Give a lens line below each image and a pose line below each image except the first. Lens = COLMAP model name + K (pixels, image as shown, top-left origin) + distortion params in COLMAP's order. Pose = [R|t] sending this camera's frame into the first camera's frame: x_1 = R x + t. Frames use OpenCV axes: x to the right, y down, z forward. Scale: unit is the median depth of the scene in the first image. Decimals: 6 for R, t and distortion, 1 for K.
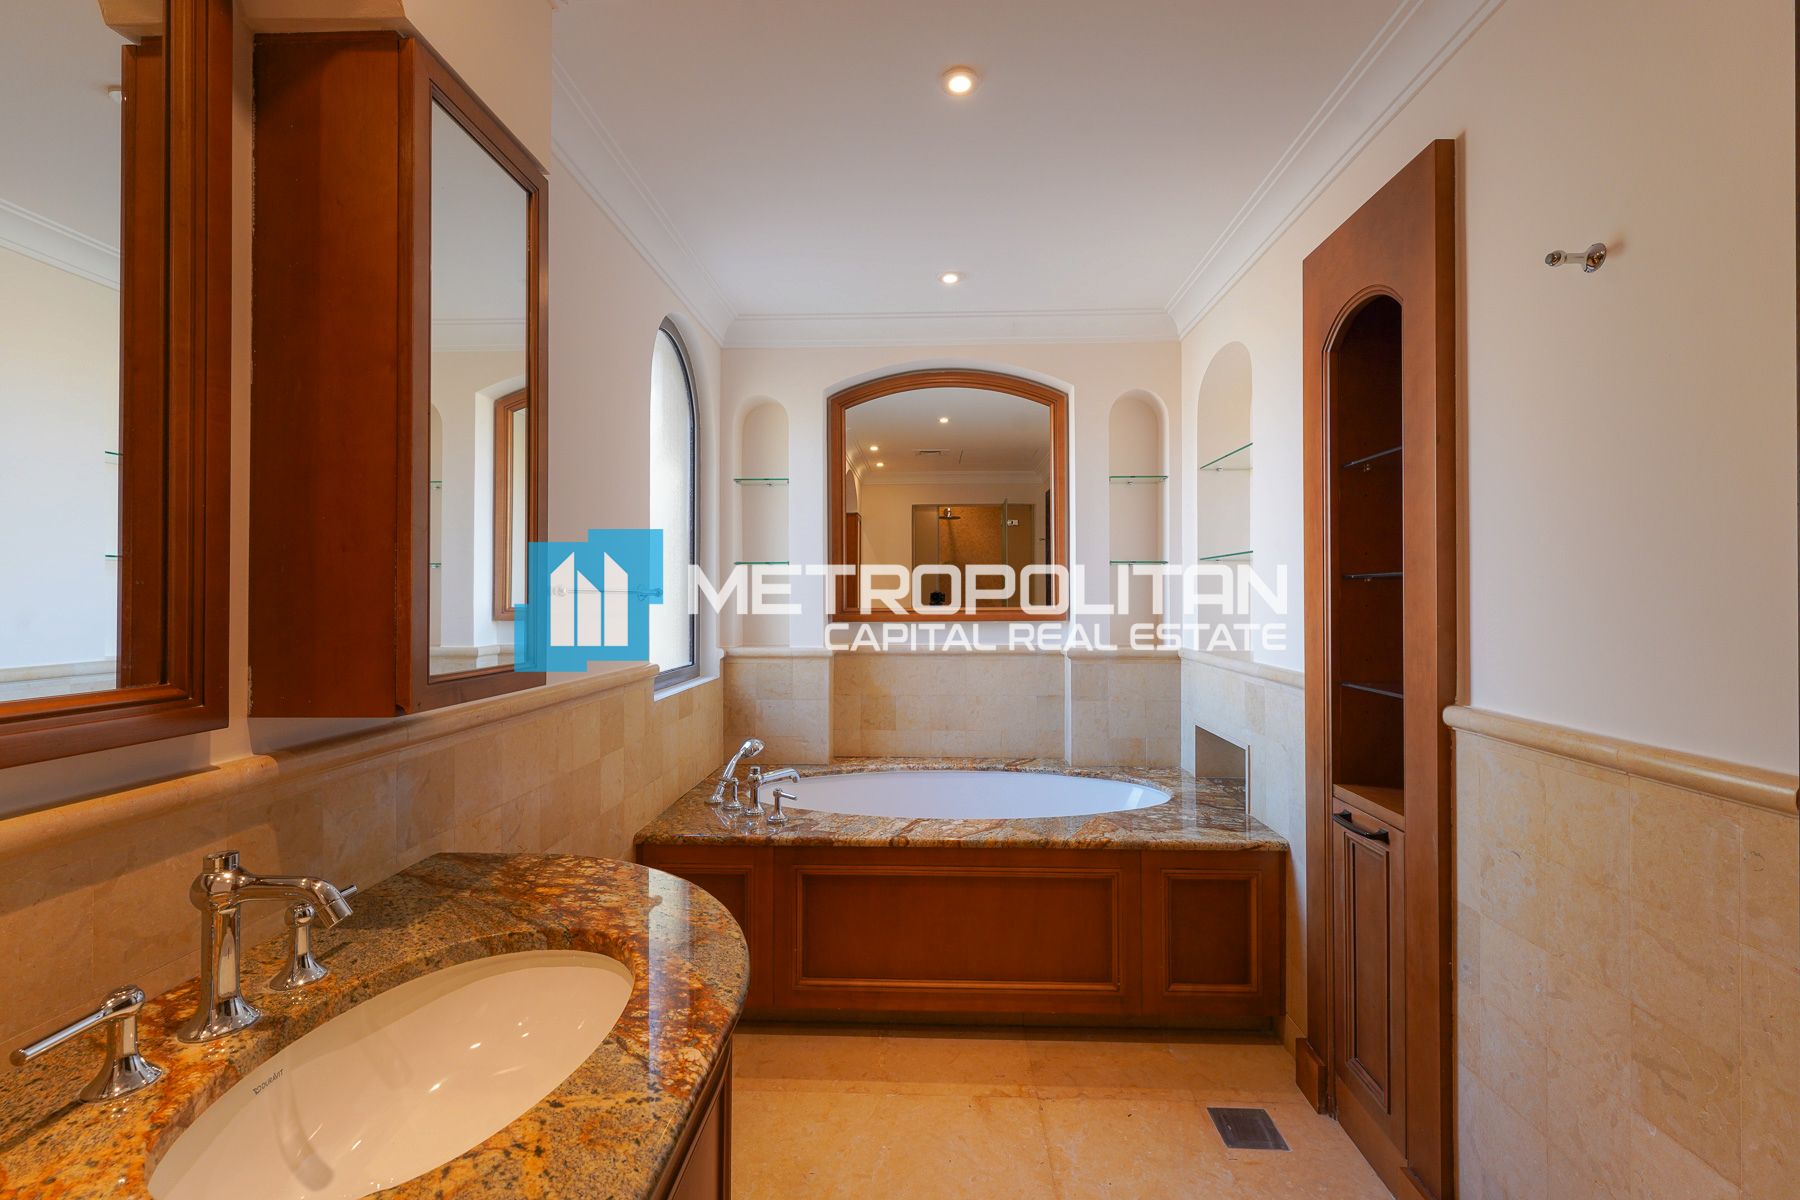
lens RADIAL K [[730.6, 0, 902.3], [0, 730.6, 601.5], [0, 0, 1]] dist [0.014598, -0.001549]
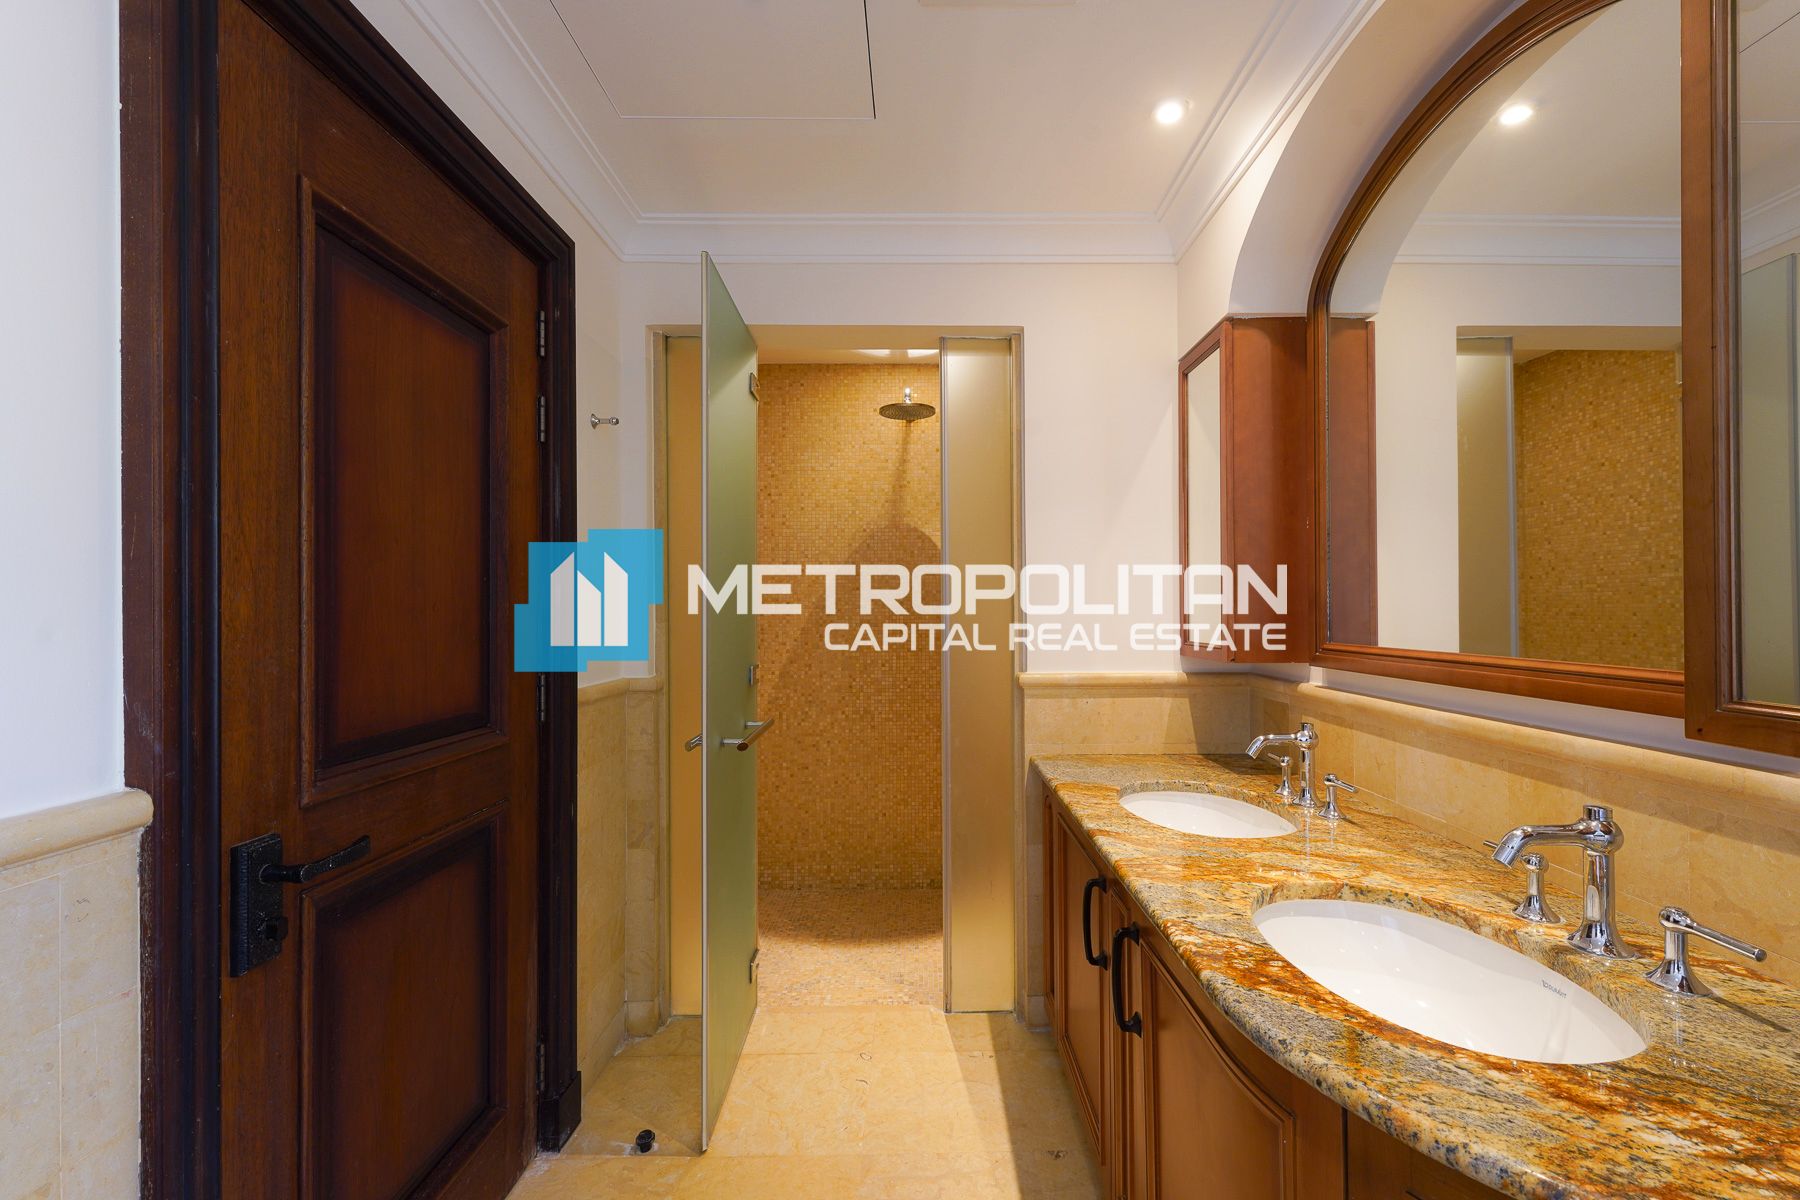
lens RADIAL K [[730.6, 0, 901.2], [0, 730.6, 610.8], [0, 0, 1]] dist [0.014598, -0.001549]
pose [[-0.999923, 0.007209, -0.010089, 0.208671], [0.007338, 0.999890, -0.012859, 0.021452], [0.009995, -0.012932, -0.999866, 1.934811]]
